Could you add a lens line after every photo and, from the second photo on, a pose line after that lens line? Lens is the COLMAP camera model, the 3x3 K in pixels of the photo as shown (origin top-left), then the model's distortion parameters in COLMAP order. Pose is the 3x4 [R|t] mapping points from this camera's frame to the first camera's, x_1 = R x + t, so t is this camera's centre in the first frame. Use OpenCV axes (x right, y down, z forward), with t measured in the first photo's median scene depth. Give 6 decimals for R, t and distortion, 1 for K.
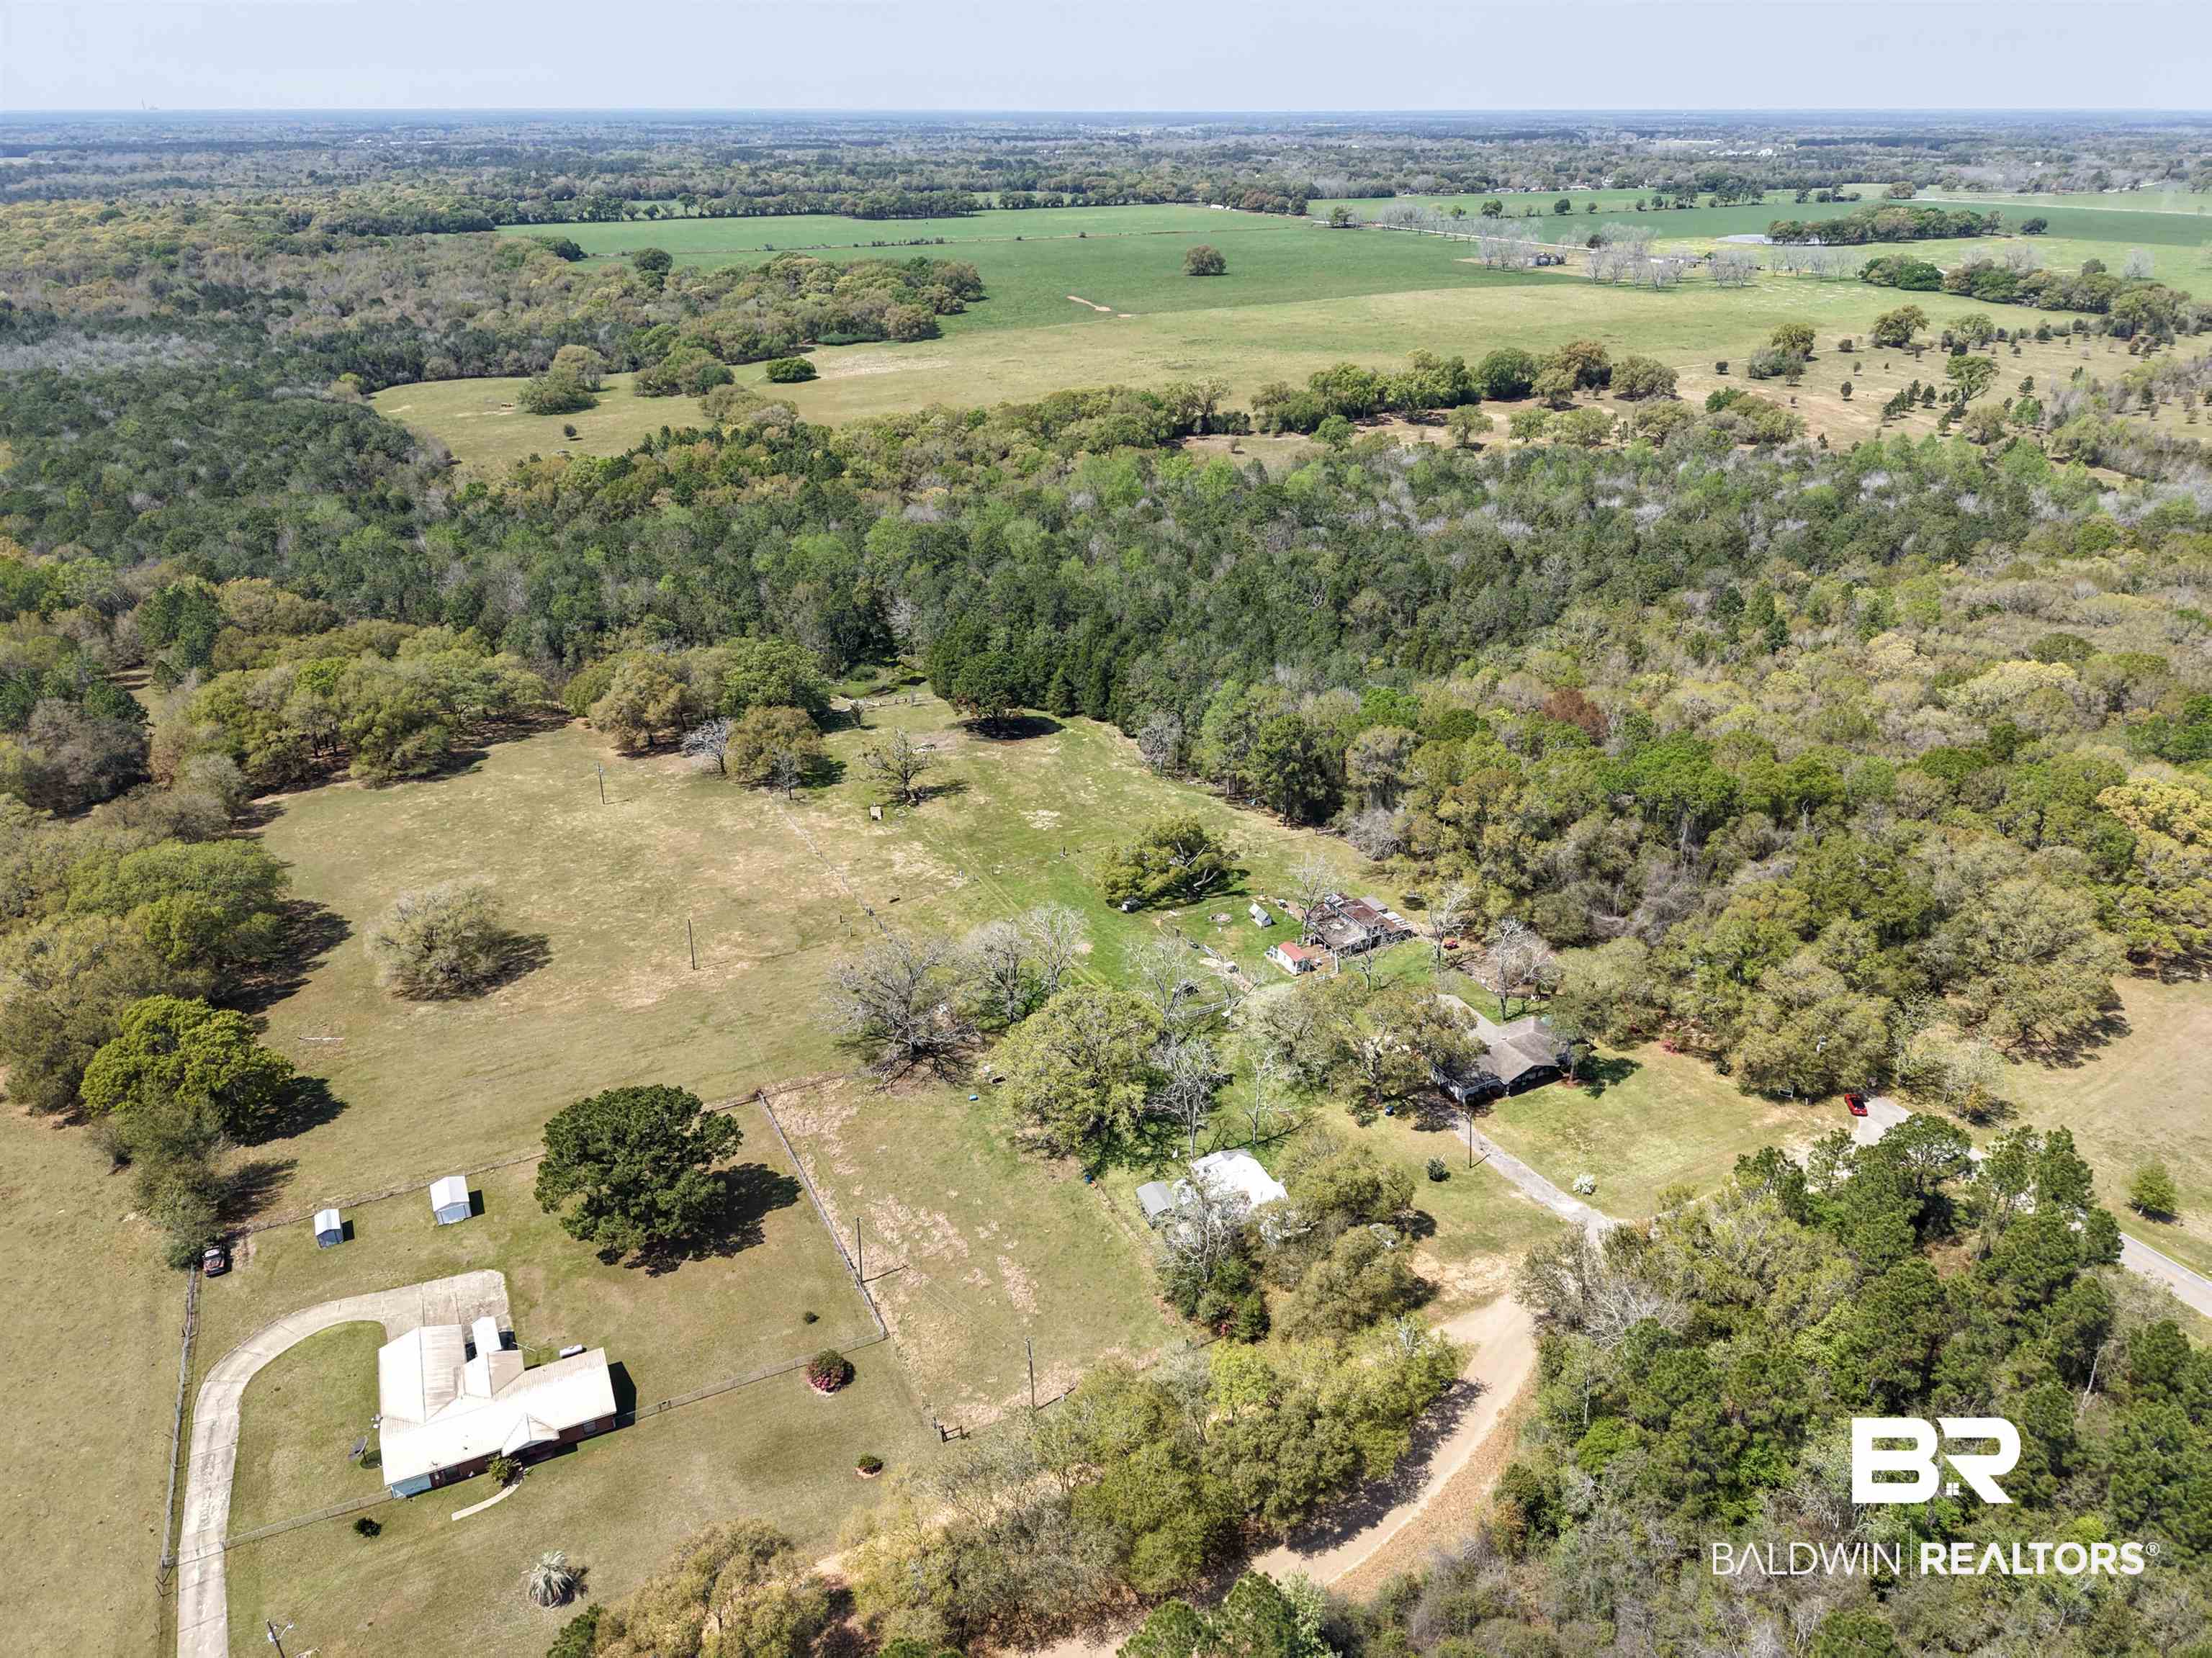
lens RADIAL K [[1461.4, 0, 1106.0], [0, 1461.4, 829.0], [0, 0, 1]] dist [0.039362, -0.036106]
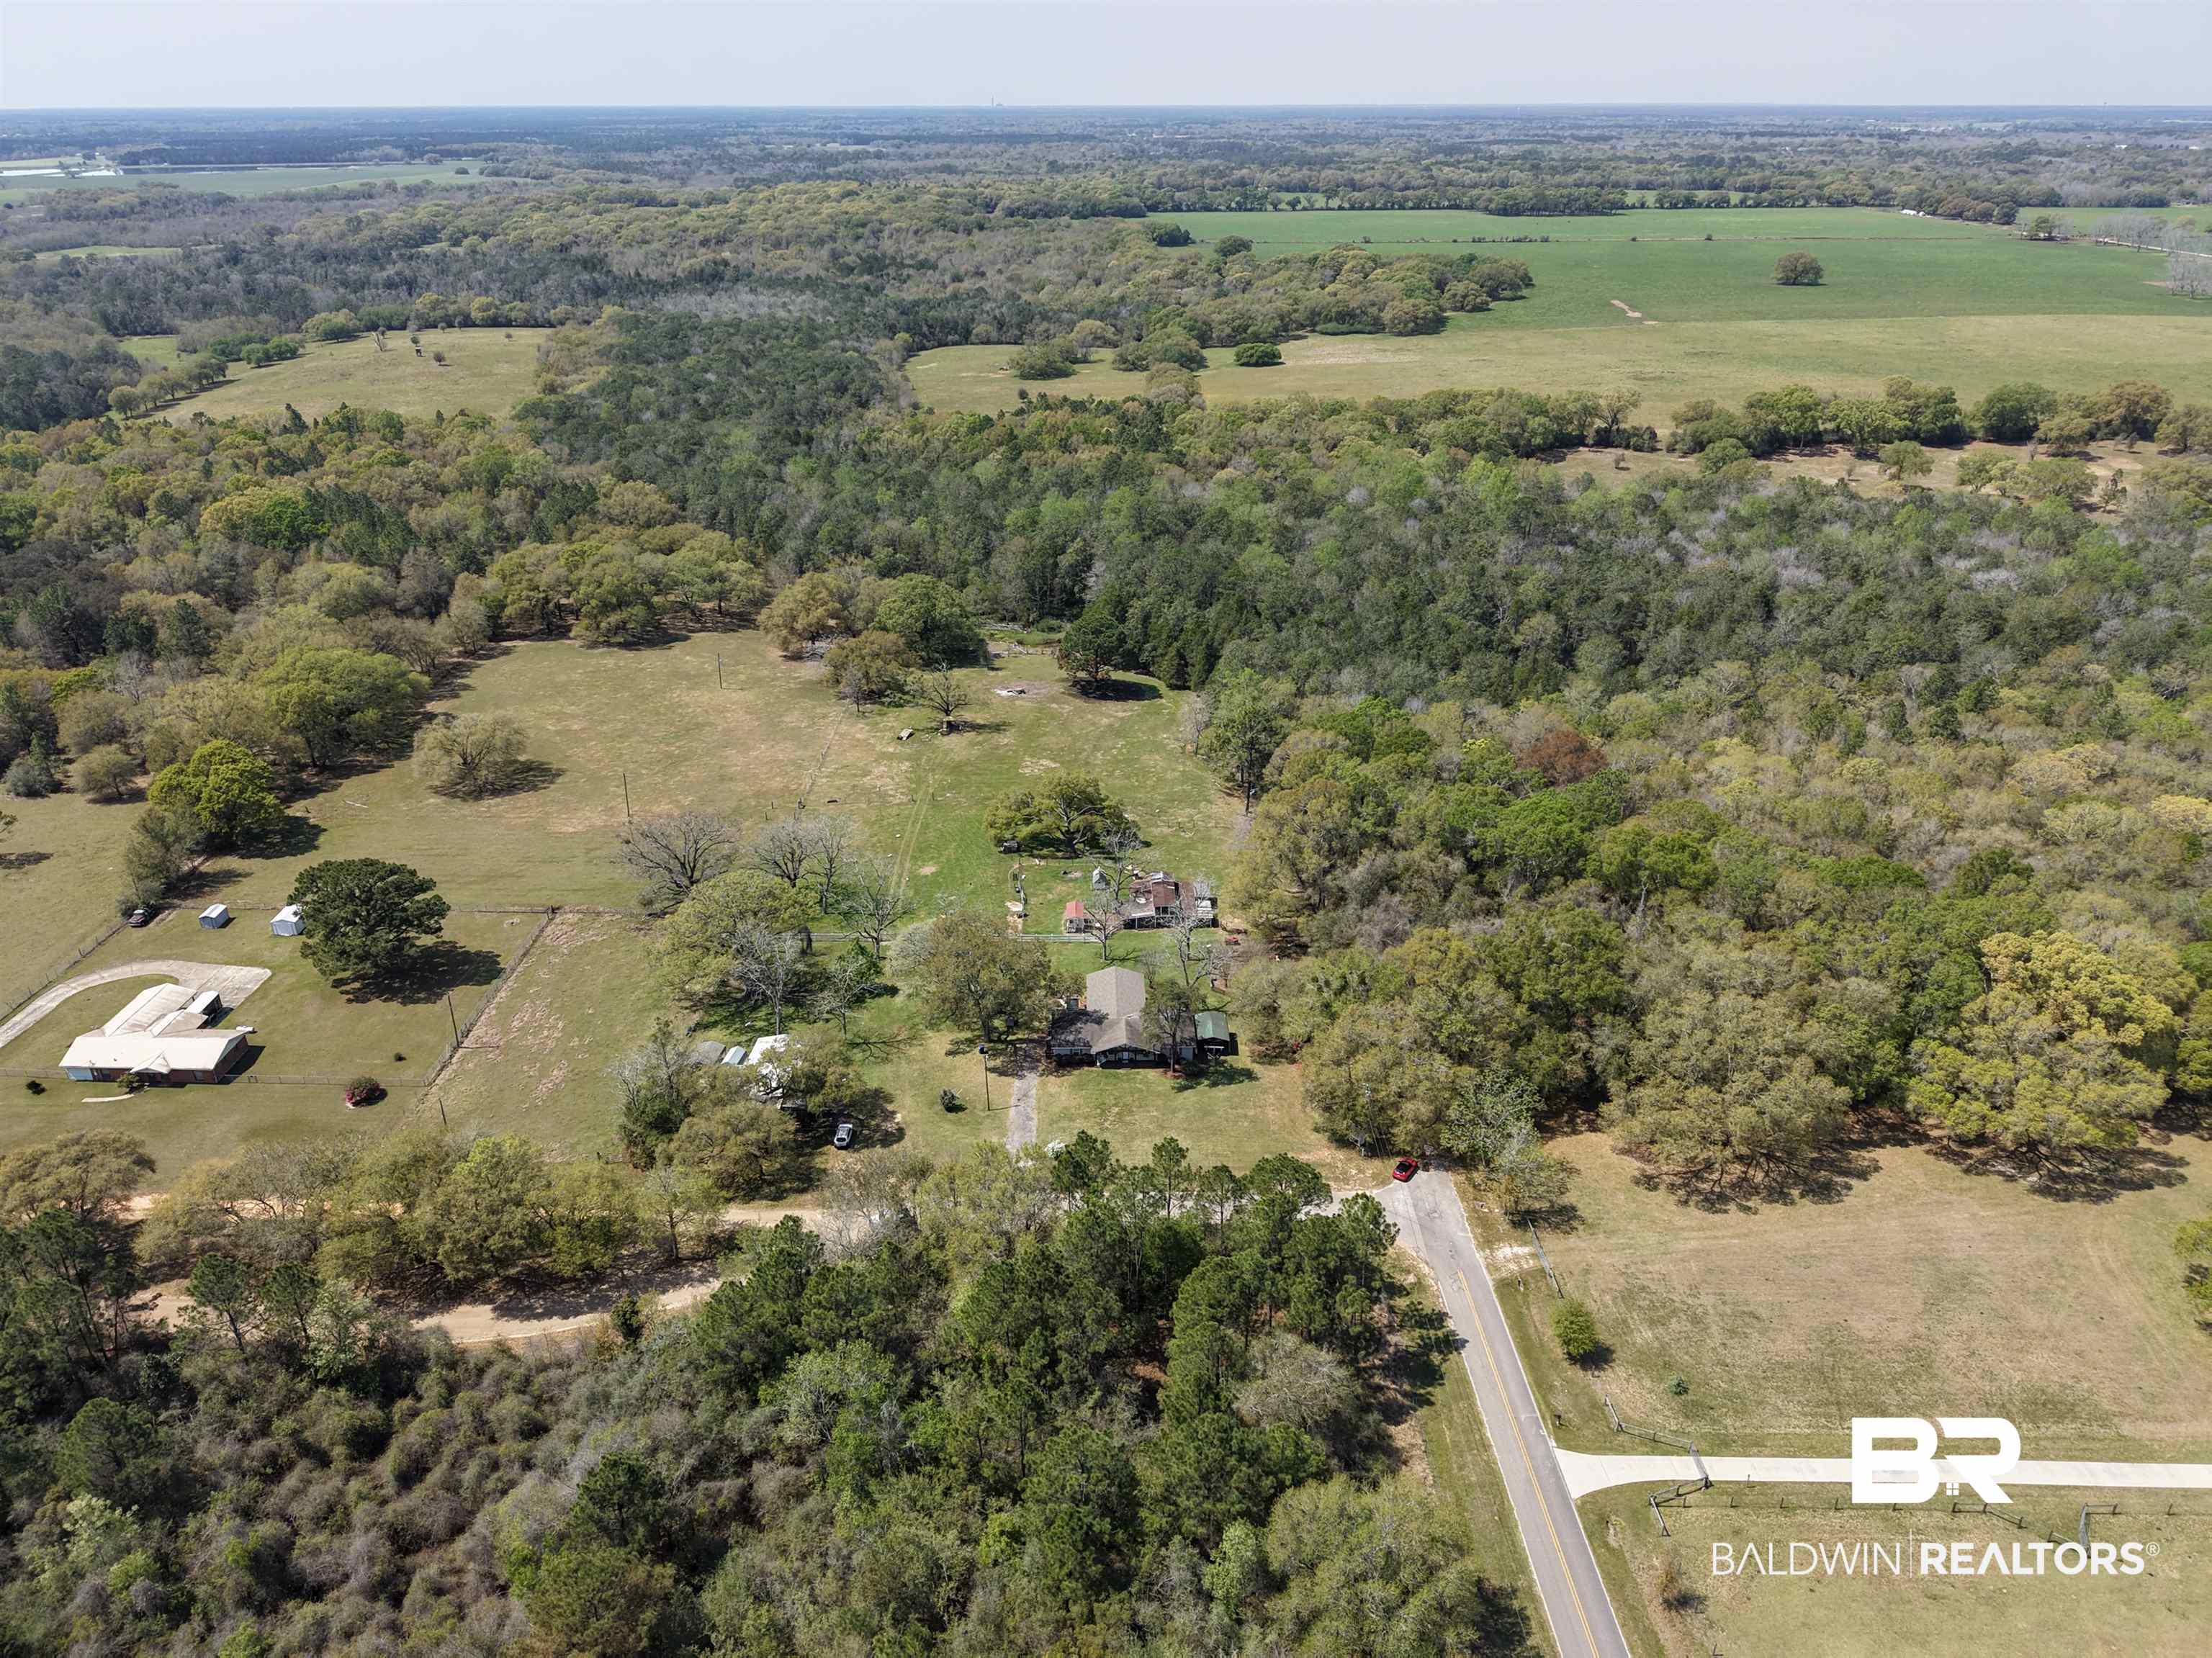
lens RADIAL K [[1461.4, 0, 1106.0], [0, 1461.4, 829.0], [0, 0, 1]] dist [0.039362, -0.036106]
pose [[0.898323, 0.196188, -0.393099, 0.185928], [-0.195120, 0.979831, 0.043120, -0.007544], [0.393630, 0.037965, 0.918485, 0.015976]]
